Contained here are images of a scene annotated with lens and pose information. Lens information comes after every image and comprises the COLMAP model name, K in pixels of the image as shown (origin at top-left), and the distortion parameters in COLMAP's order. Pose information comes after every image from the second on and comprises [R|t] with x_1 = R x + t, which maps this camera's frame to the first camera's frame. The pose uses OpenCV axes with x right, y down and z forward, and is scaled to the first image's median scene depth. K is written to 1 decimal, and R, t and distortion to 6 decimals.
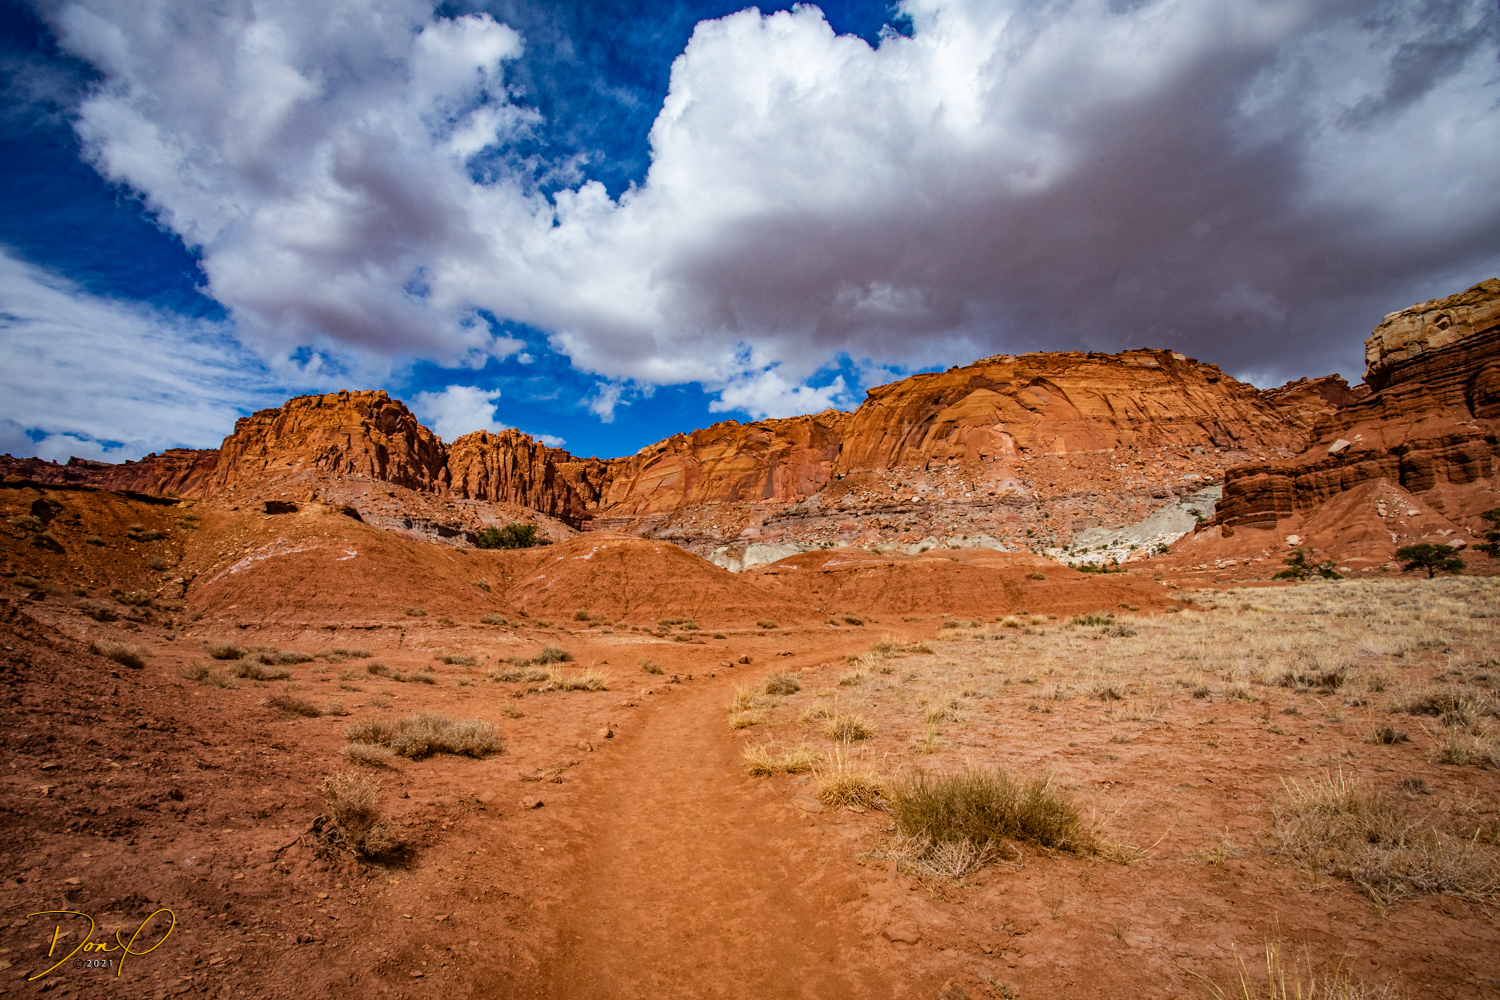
lens RADIAL K [[739.6, 0, 747.2], [0, 739.6, 492.2], [0, 0, 1]] dist [-0.061934, 0.027672]
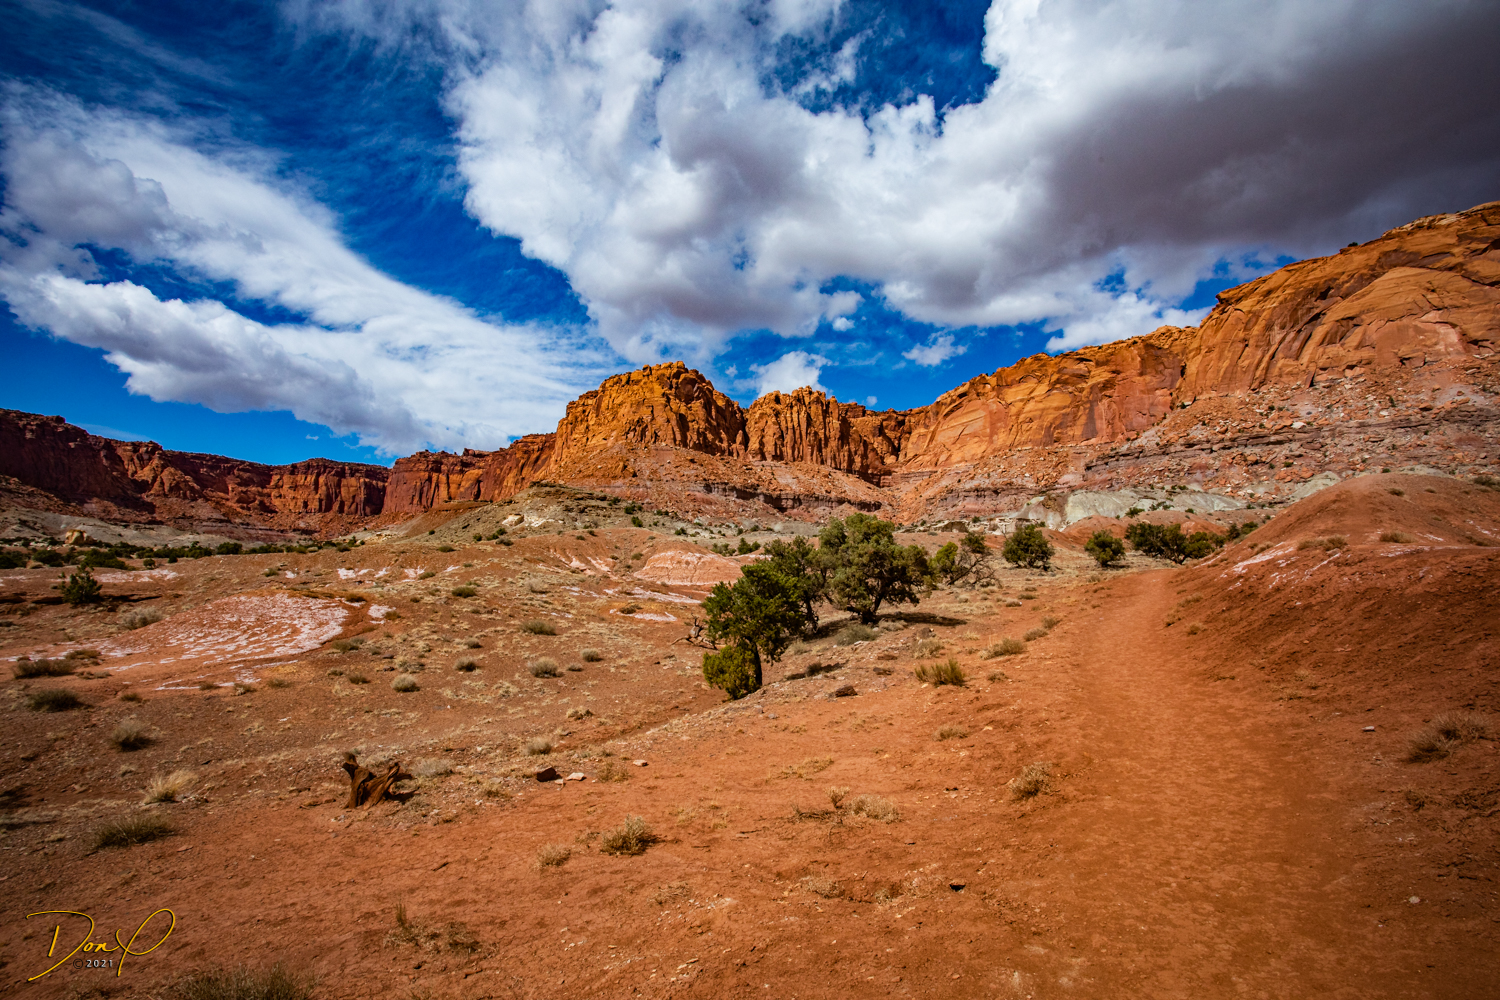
lens RADIAL K [[739.6, 0, 740.4], [0, 739.6, 489.7], [0, 0, 1]] dist [-0.061934, 0.027672]
pose [[0.911143, -0.045295, -0.409594, 0.003052], [0.067937, 0.996851, 0.040889, 0.005904], [0.406452, -0.065083, 0.911351, 0.067981]]
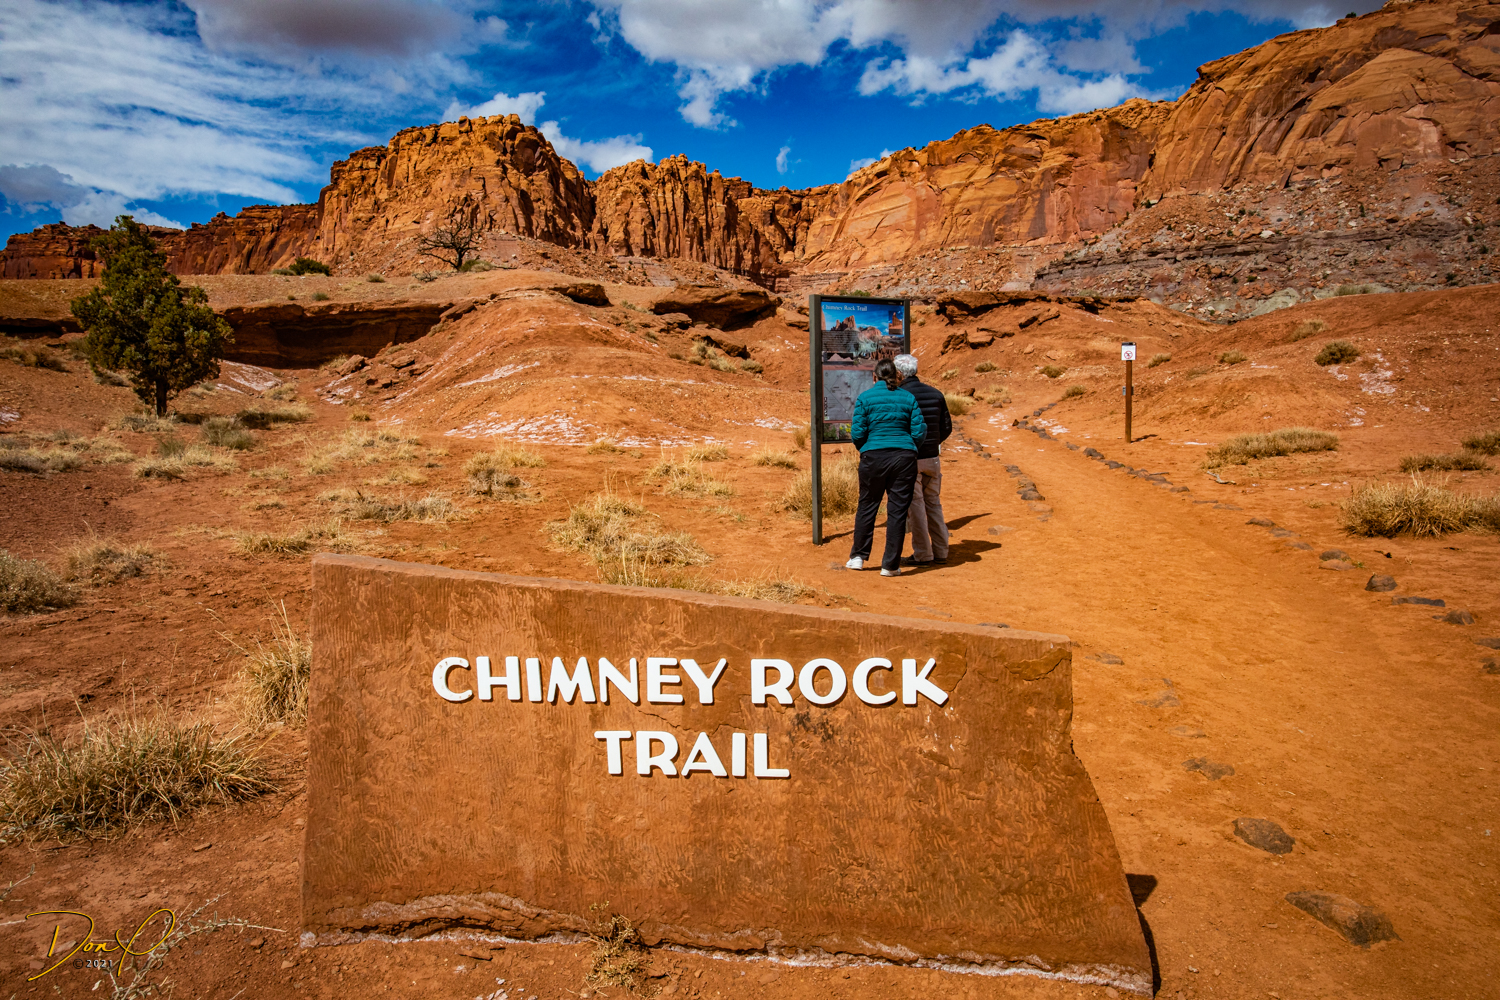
lens RADIAL K [[1039.7, 0, 745.2], [0, 1039.7, 494.9], [0, 0, 1]] dist [-0.044161, 0.062579]
pose [[0.975031, 0.010564, -0.221817, -0.026898], [0.045025, 0.968717, 0.244050, -0.009453], [0.217456, -0.247944, 0.944053, -0.069119]]
